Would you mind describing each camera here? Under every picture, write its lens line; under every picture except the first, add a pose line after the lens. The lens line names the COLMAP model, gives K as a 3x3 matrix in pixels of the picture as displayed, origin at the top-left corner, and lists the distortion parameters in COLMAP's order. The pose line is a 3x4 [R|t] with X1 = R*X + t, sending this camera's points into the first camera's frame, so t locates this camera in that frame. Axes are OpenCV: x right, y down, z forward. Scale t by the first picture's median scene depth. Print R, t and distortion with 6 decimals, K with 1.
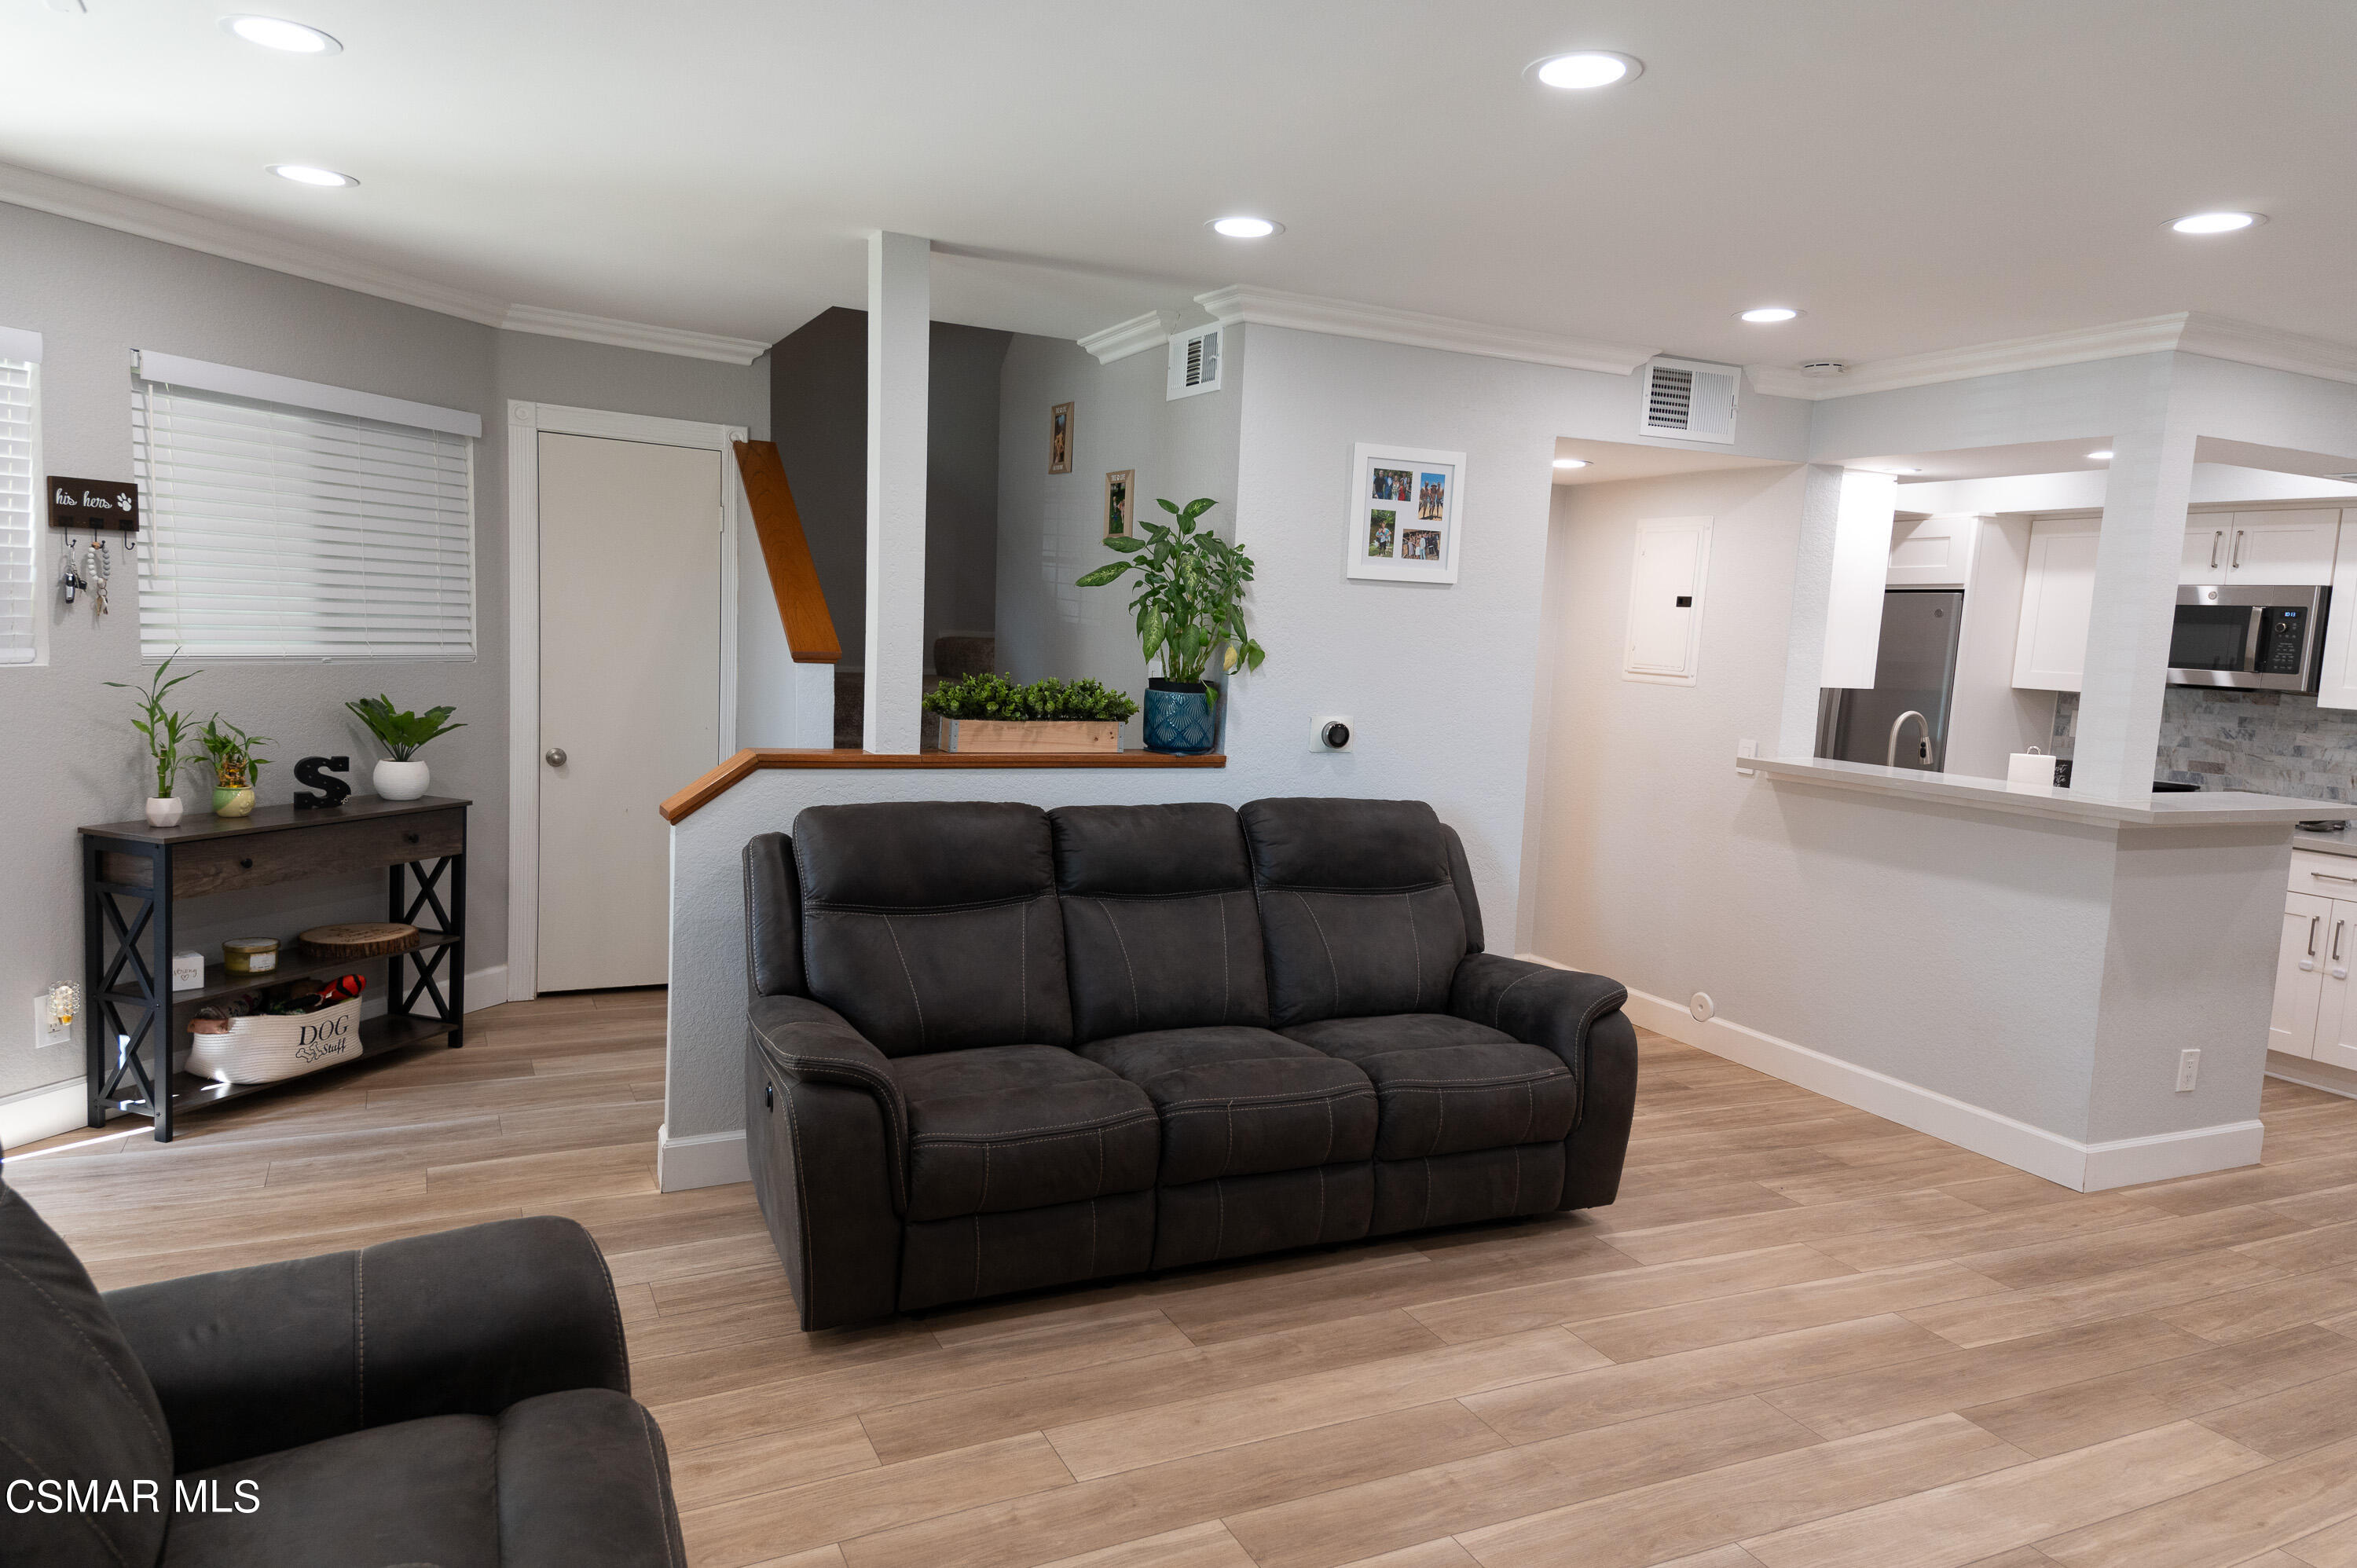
lens RADIAL K [[1524.0, 0, 1161.9], [0, 1524.0, 787.2], [0, 0, 1]] dist [0.144564, -0.110116]
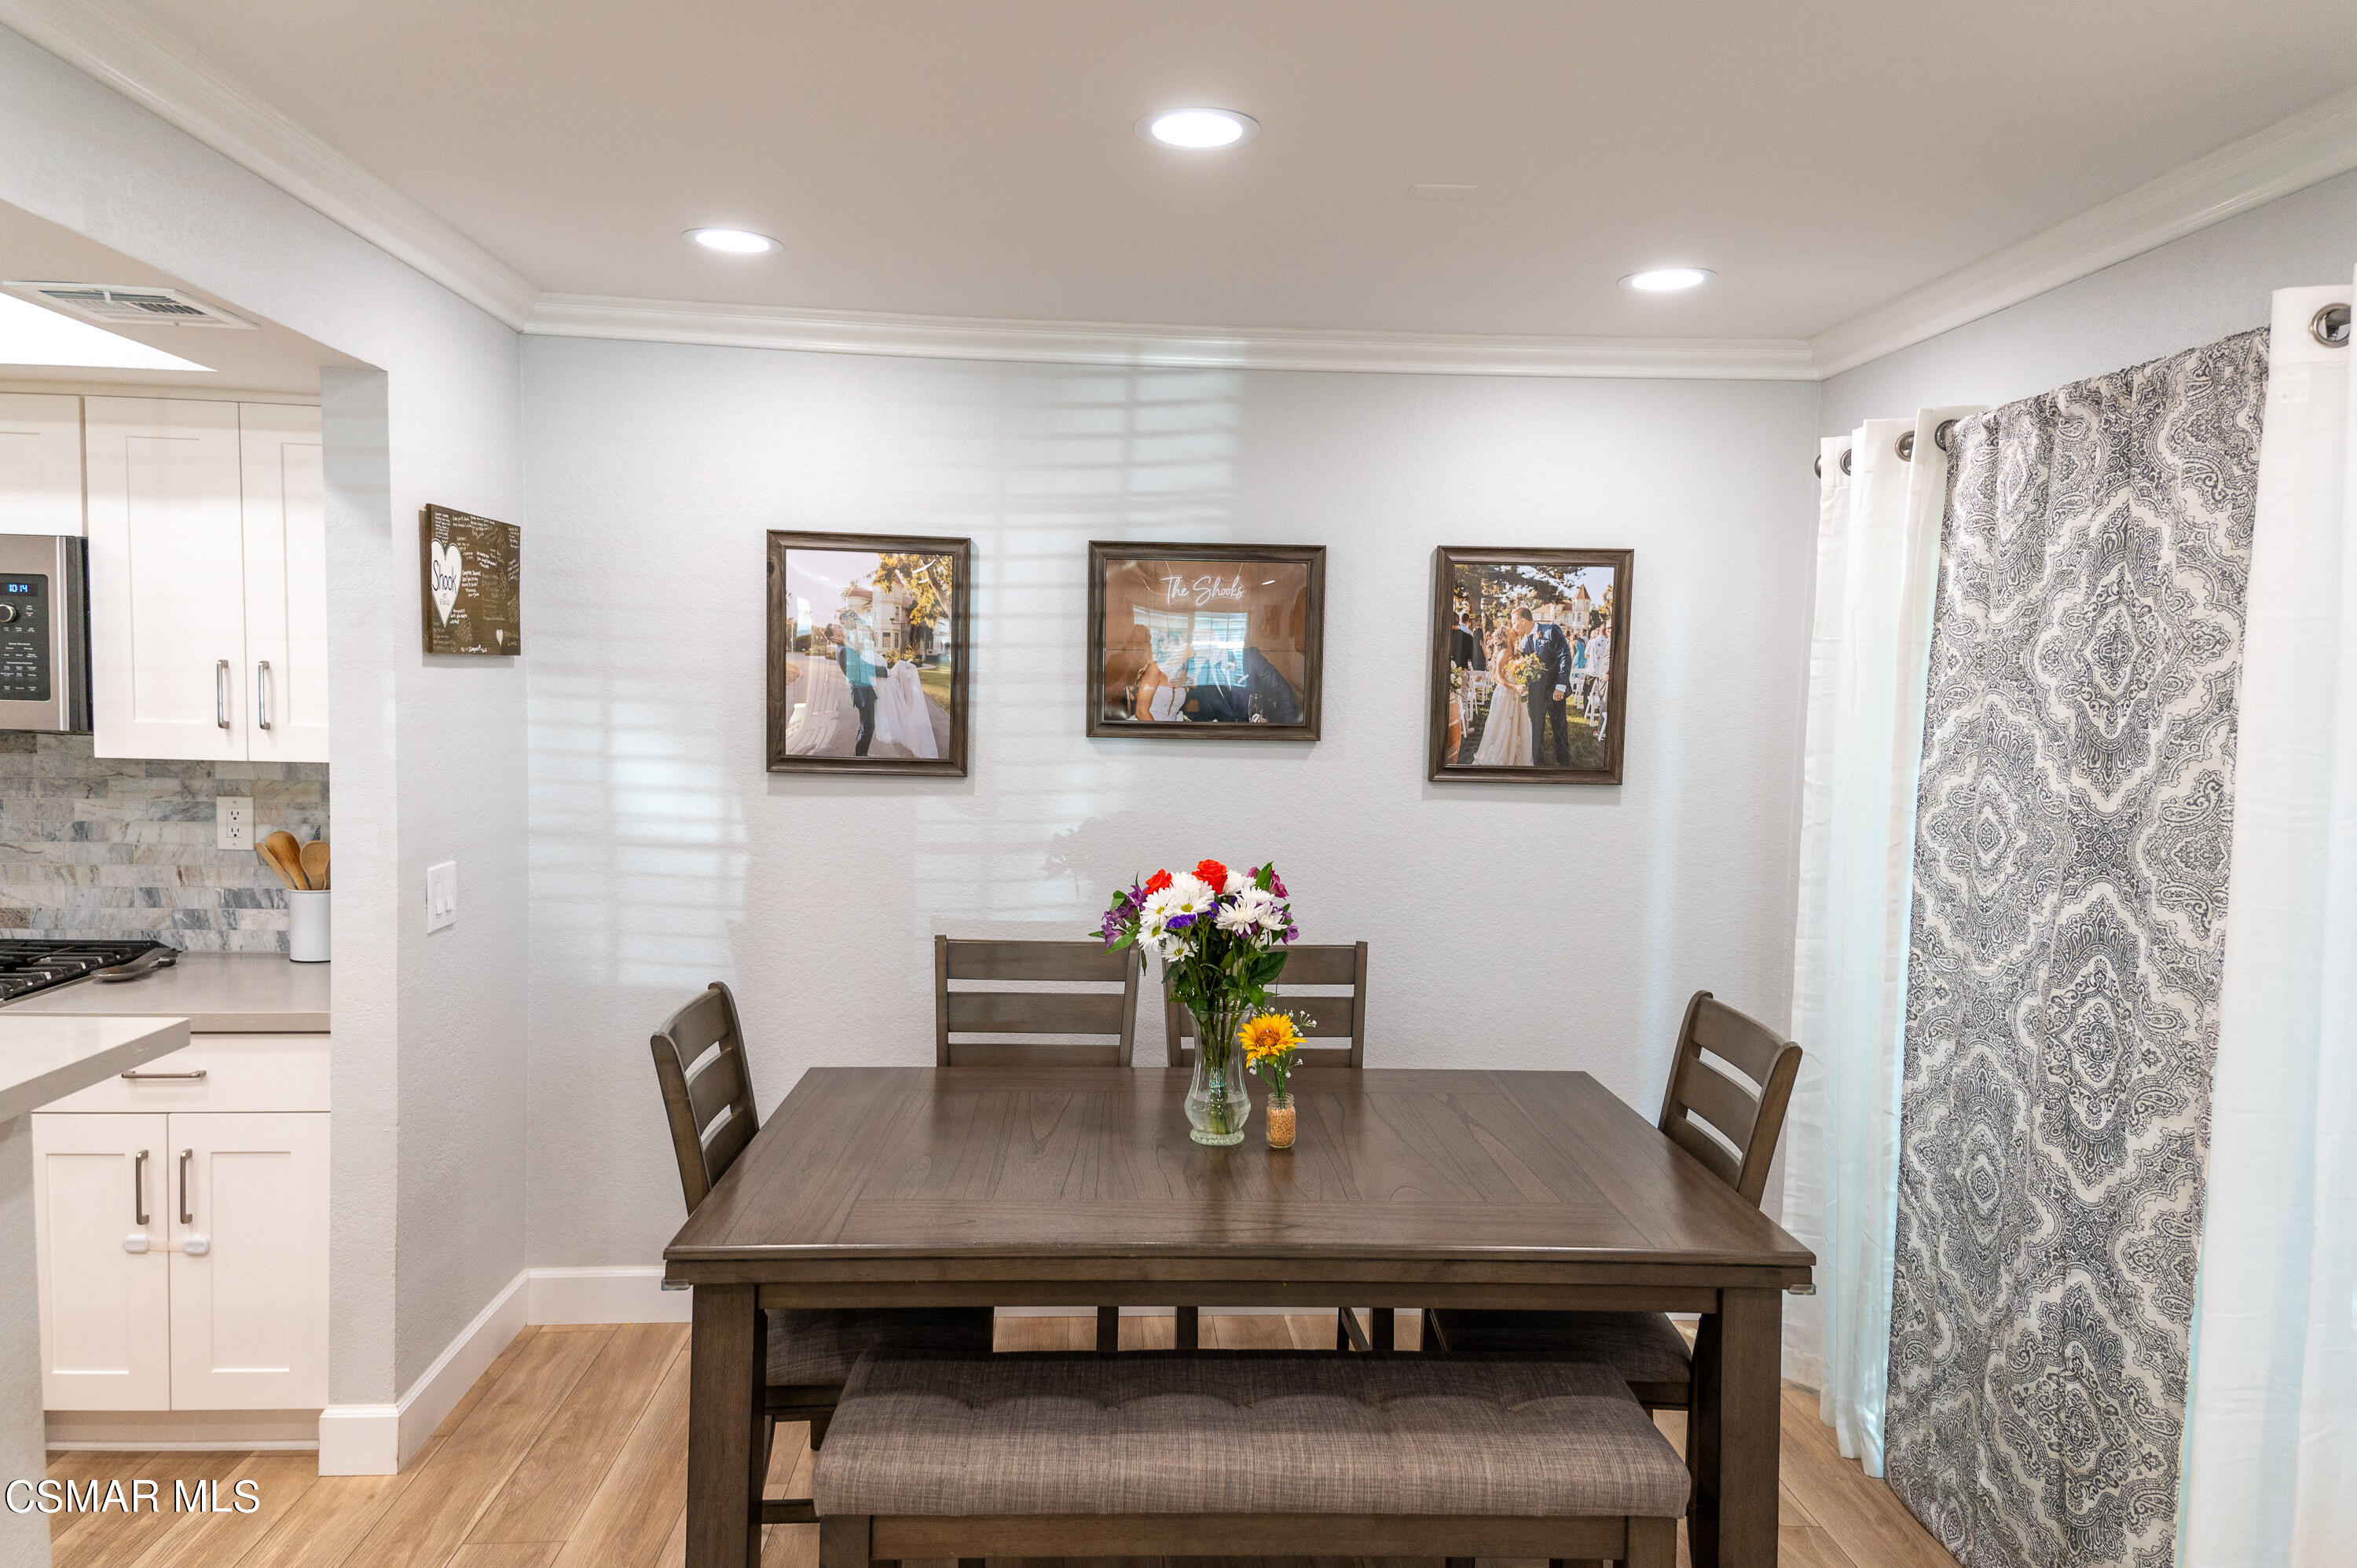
lens RADIAL K [[1524.0, 0, 1176.6], [0, 1524.0, 793.7], [0, 0, 1]] dist [0.144564, -0.110116]
pose [[0.375759, -0.105694, 0.920670, 0.460203], [0.096515, 0.992535, 0.074553, -0.054685], [-0.921678, 0.060845, 0.383155, 0.572453]]
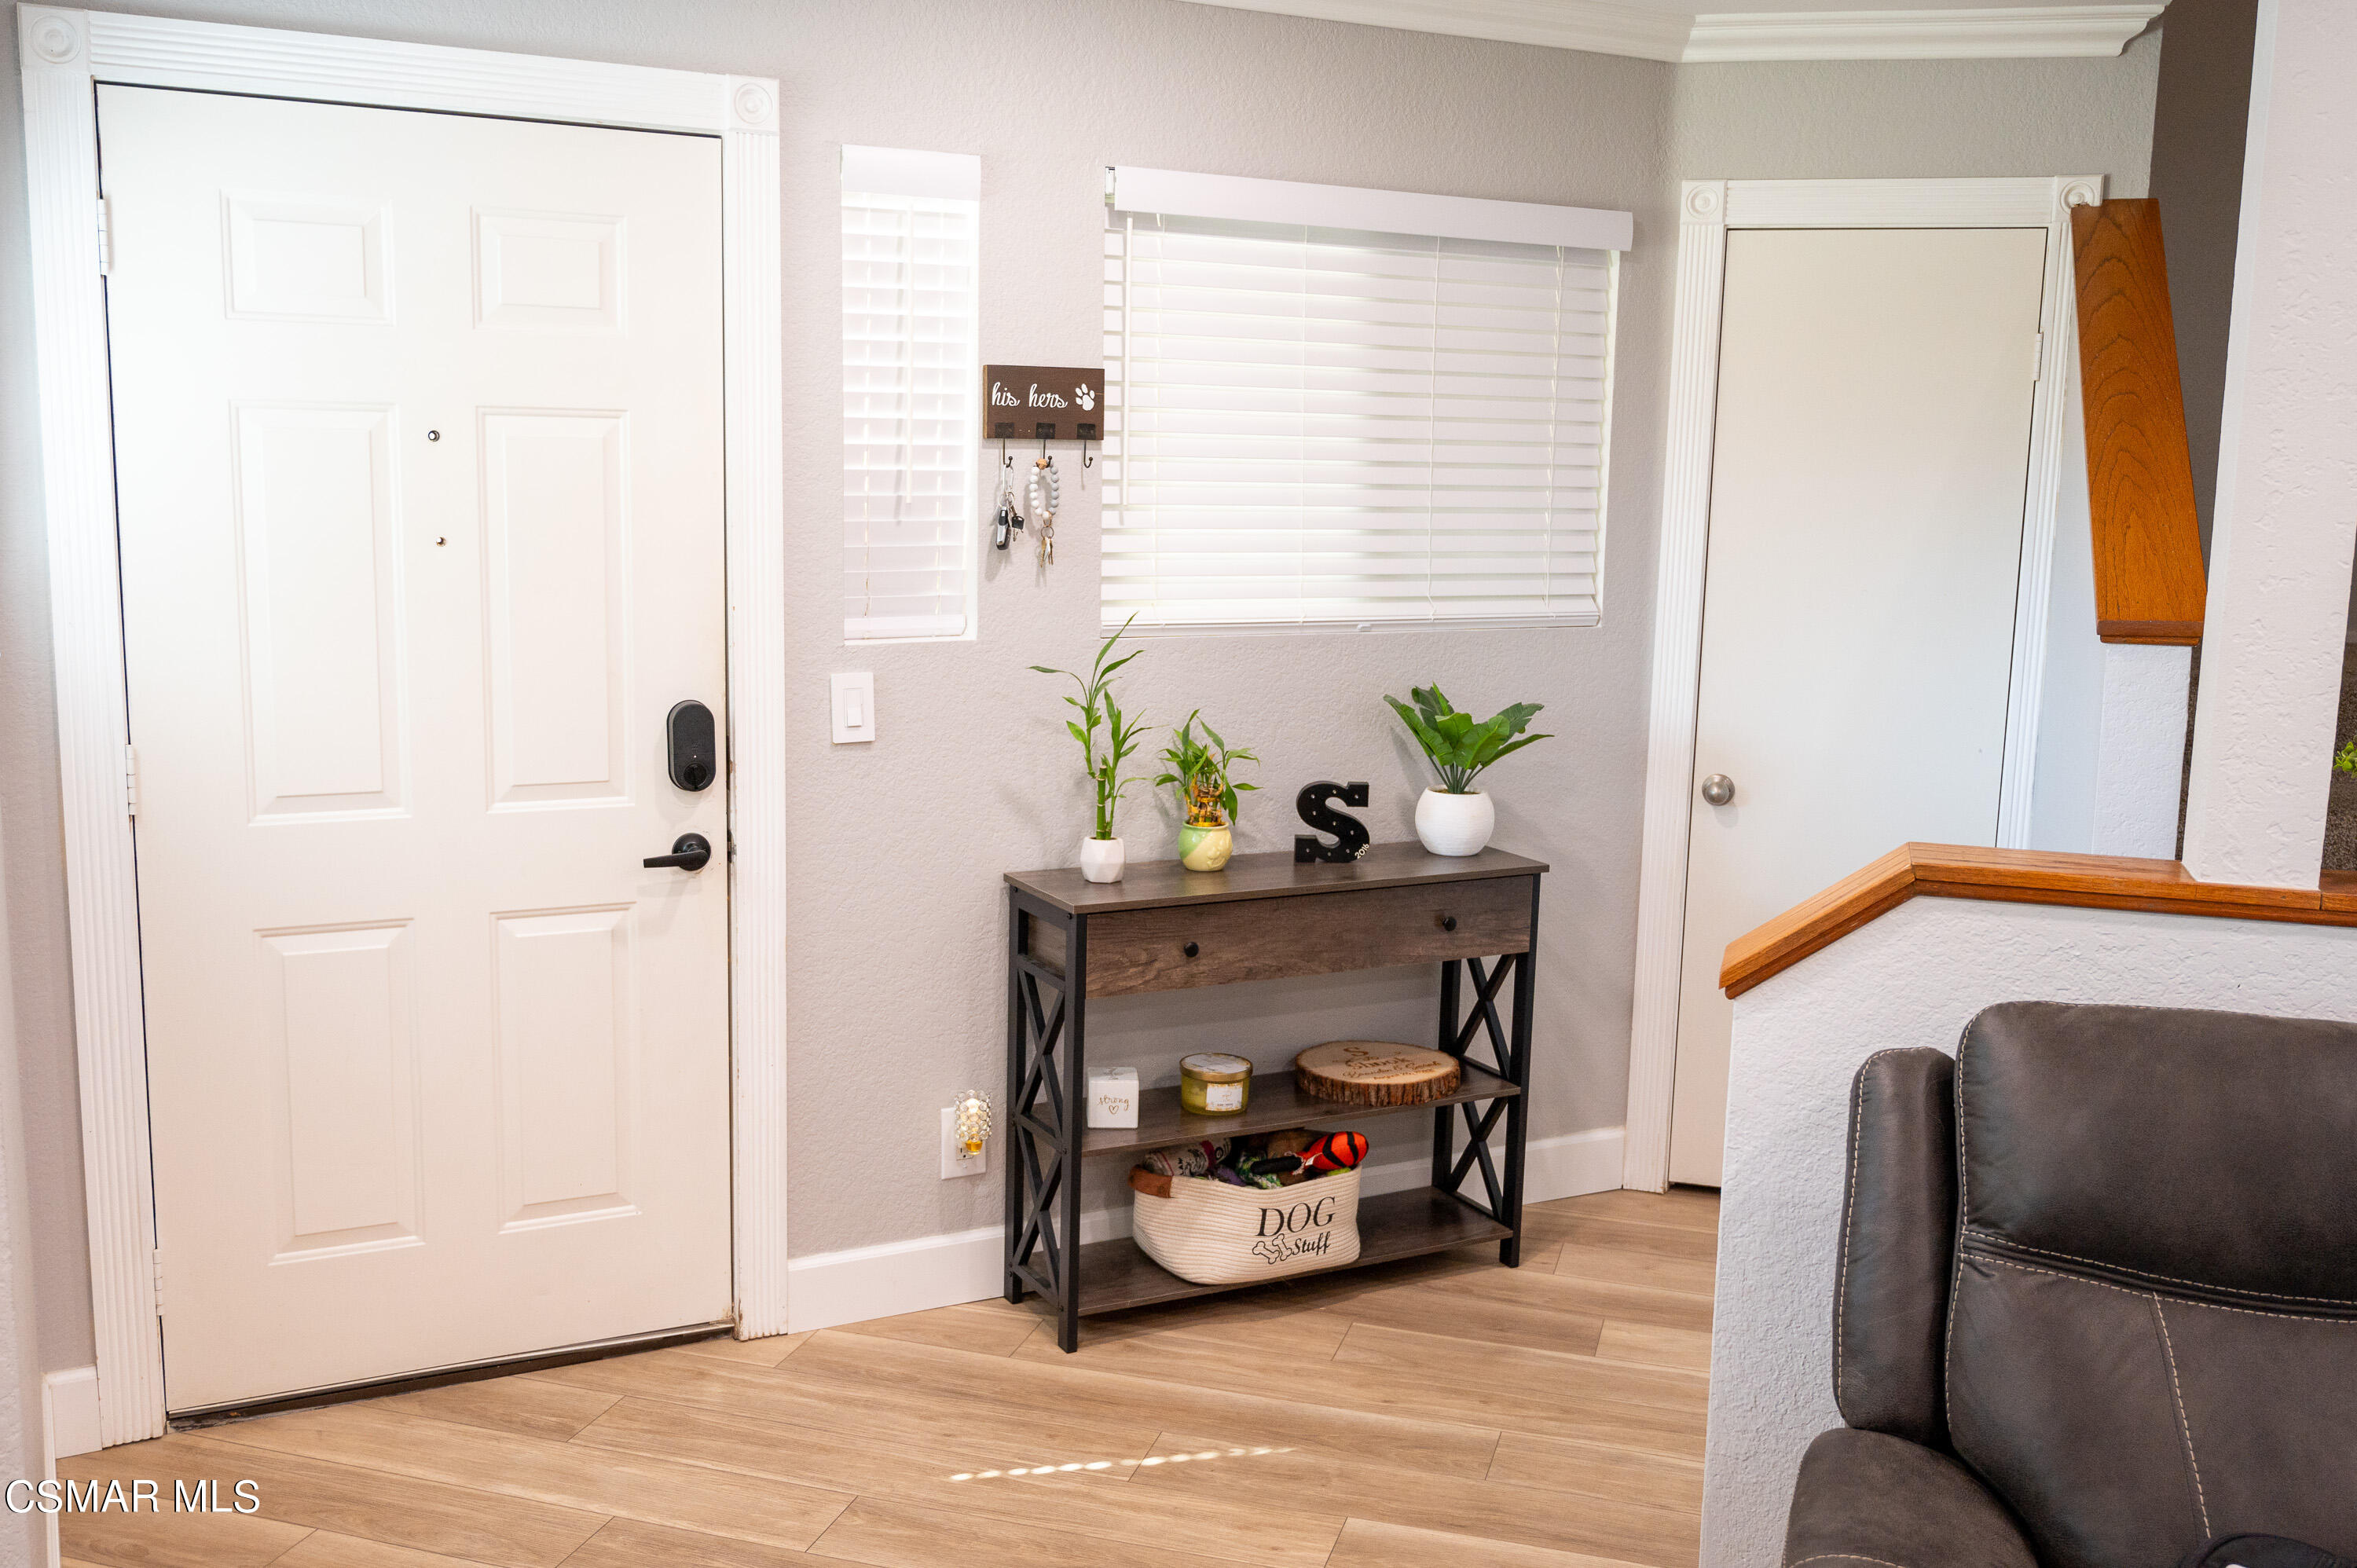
lens RADIAL K [[2147.1, 0, 1186.8], [0, 2147.1, 809.6], [0, 0, 1]] dist [-0.002549, 0.000000]
pose [[0.742884, 0.072914, -0.665438, -0.002788], [-0.056711, 0.997332, 0.045970, -0.045872], [0.667014, 0.003588, 0.745037, 0.327206]]
